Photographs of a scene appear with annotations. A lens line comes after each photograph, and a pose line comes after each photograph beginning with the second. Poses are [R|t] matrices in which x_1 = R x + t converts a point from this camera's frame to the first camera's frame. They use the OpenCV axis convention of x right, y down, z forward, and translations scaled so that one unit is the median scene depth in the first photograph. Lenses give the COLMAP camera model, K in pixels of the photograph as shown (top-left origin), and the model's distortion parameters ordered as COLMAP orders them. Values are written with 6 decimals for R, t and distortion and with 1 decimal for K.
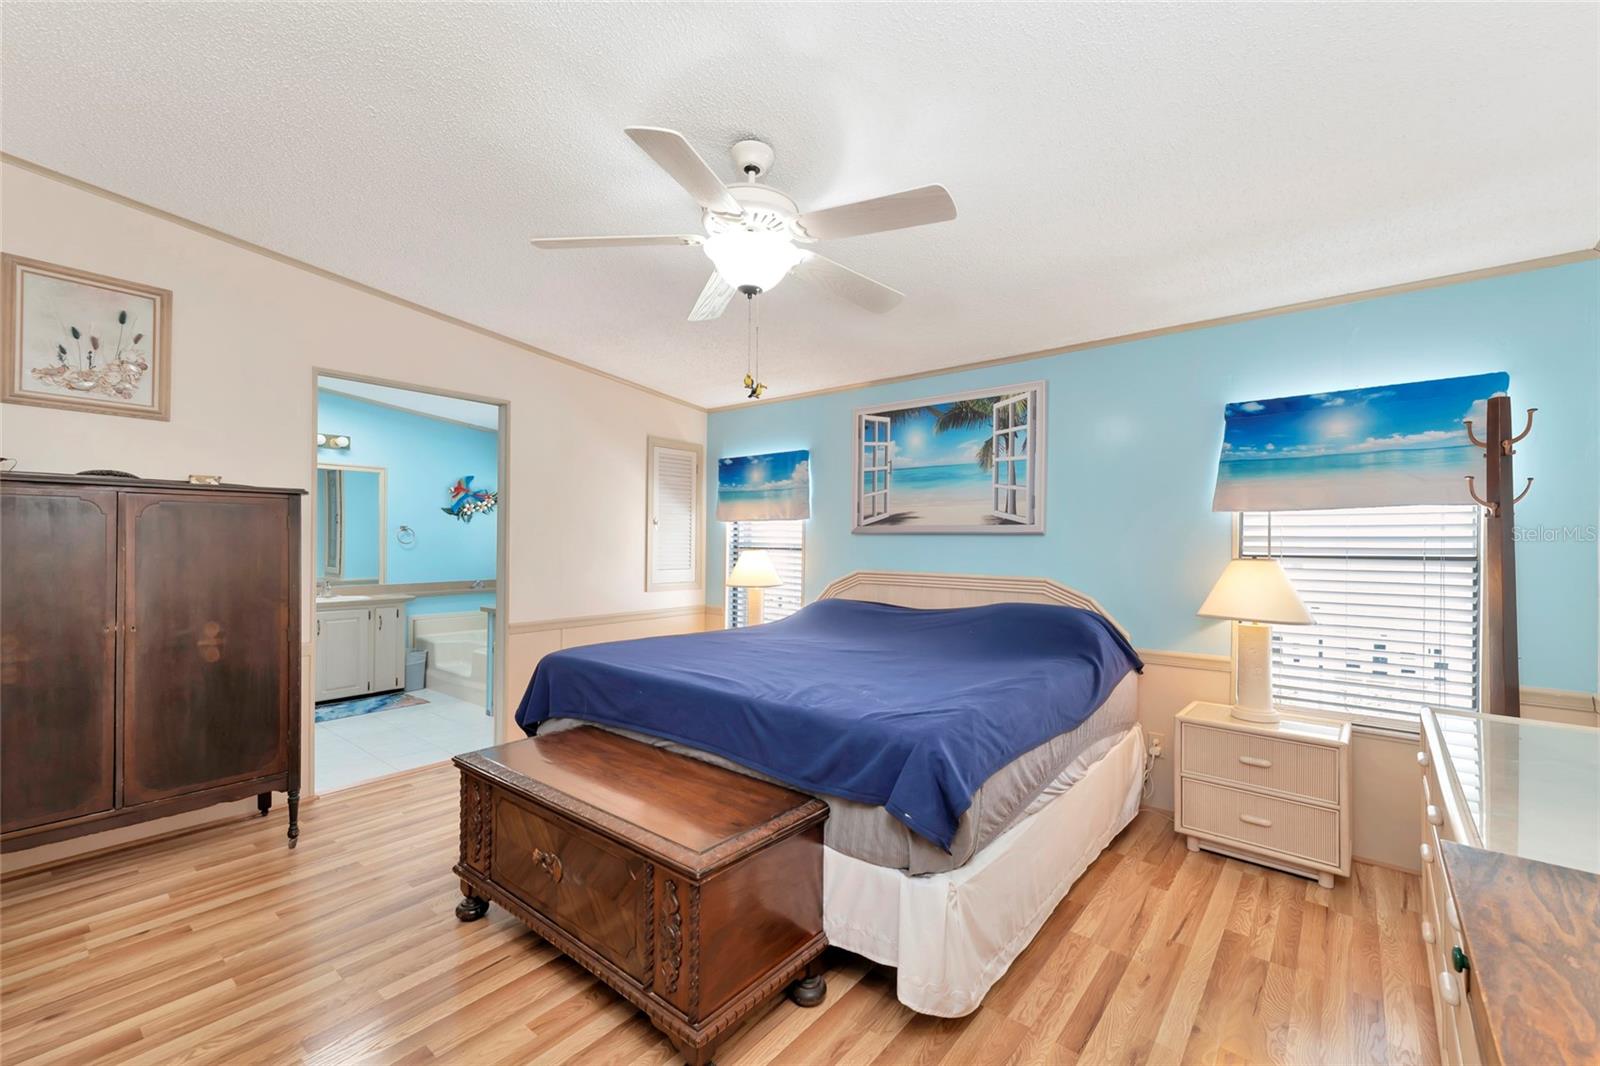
lens RADIAL K [[666.9, 0, 800.0], [0, 666.9, 533.0], [0, 0, 1]] dist [0.025575, 0.000033]
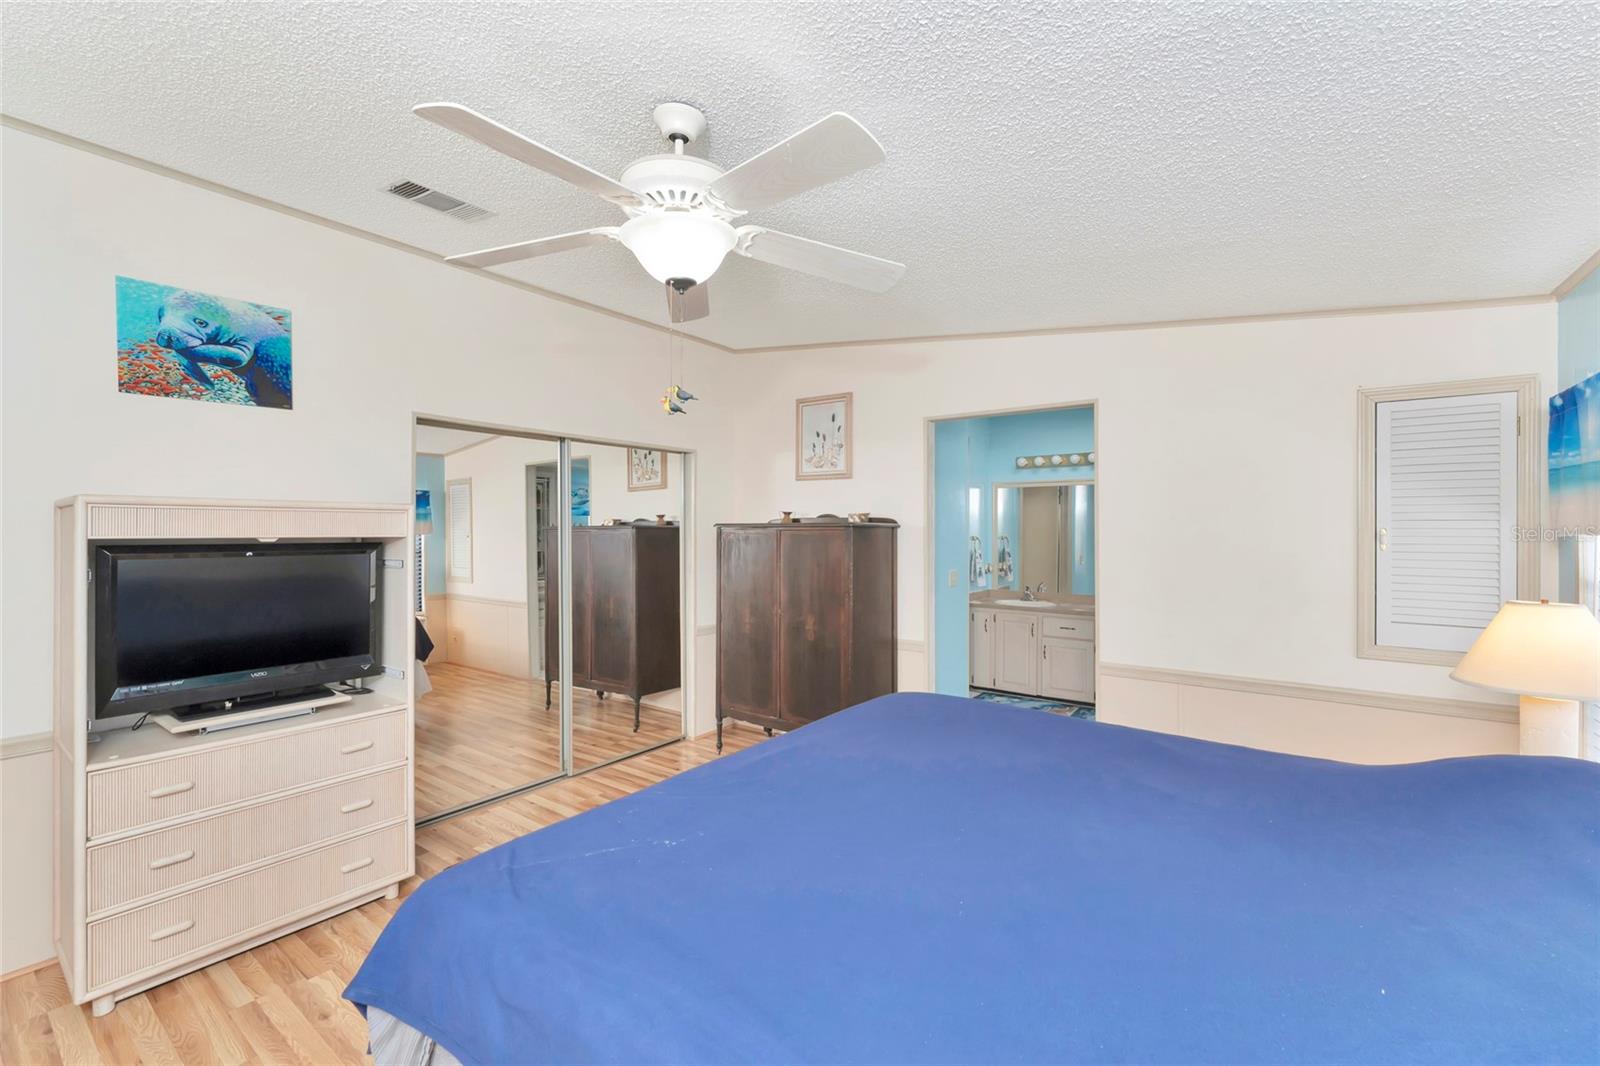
lens RADIAL K [[666.9, 0, 800.0], [0, 666.9, 533.0], [0, 0, 1]] dist [0.025575, 0.000033]
pose [[0.053577, 0.000675, -0.998563, 0.545000], [0.005788, 0.999983, 0.000987, -0.045927], [0.998547, -0.005832, 0.053573, 0.808494]]
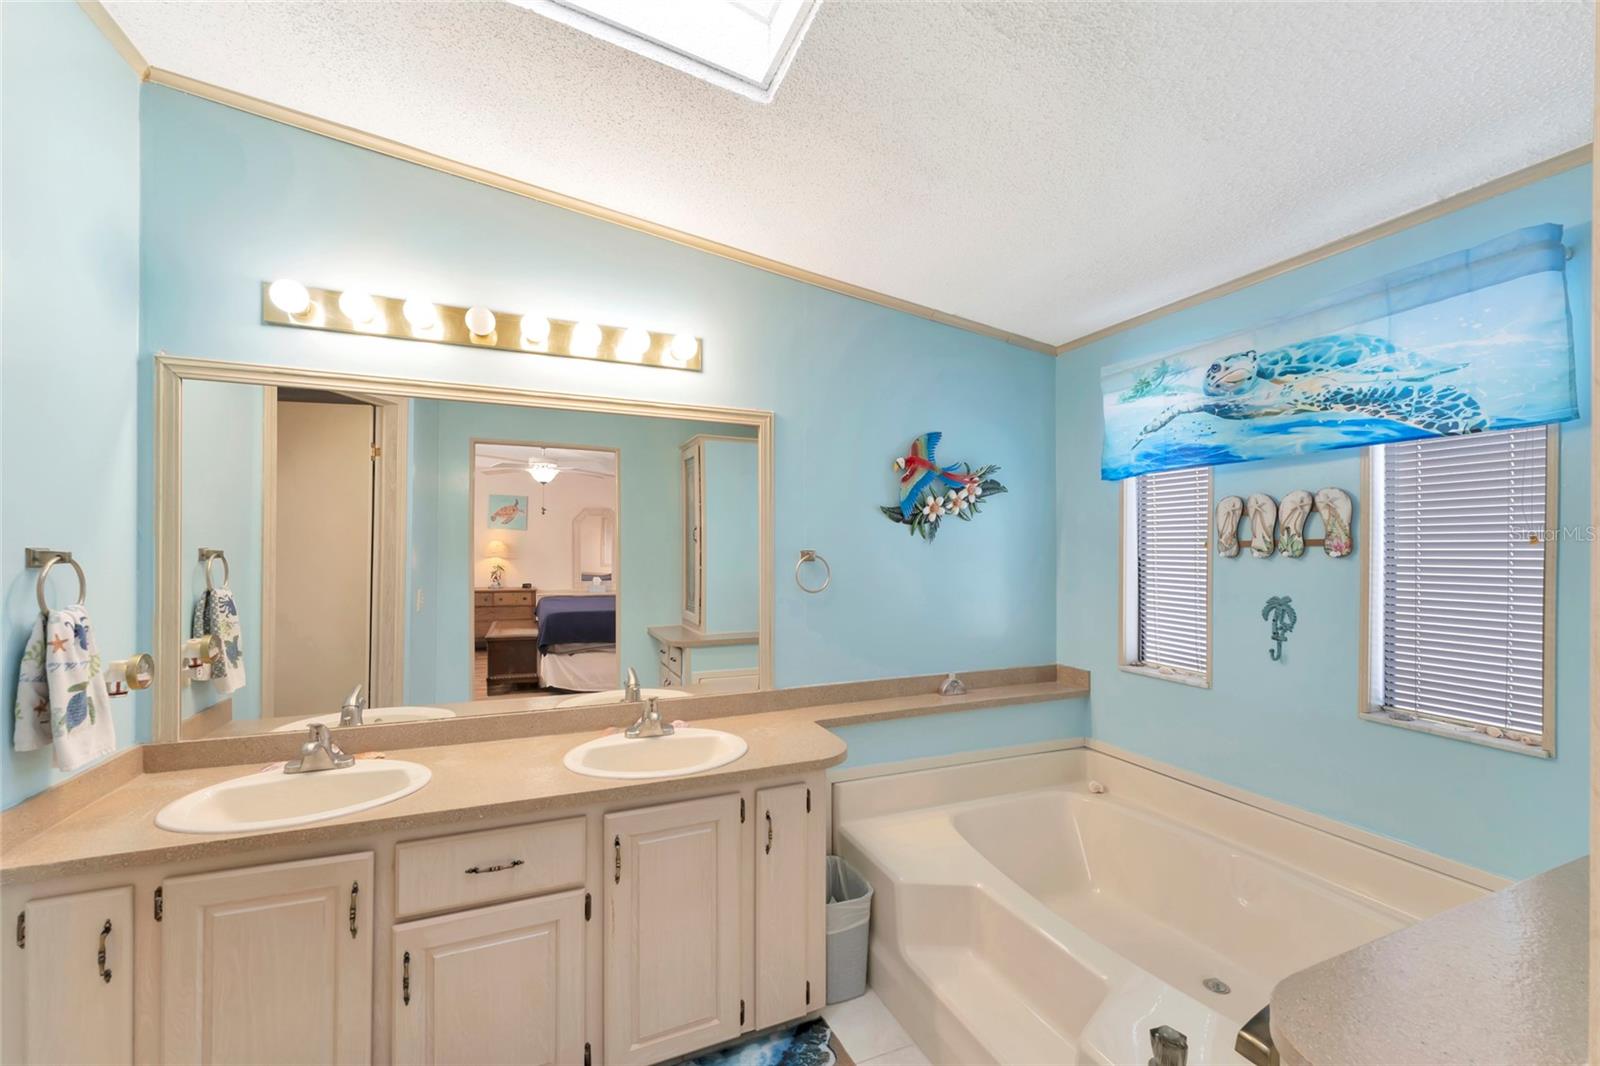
lens RADIAL K [[637.6, 0, 800.0], [0, 637.6, 533.0], [0, 0, 1]] dist [0.000231, 0.000078]
pose [[0.889040, -0.006457, -0.457785, -0.840397], [0.005060, 0.999978, -0.004277, -0.040868], [0.457802, 0.001485, 0.889053, 1.314540]]
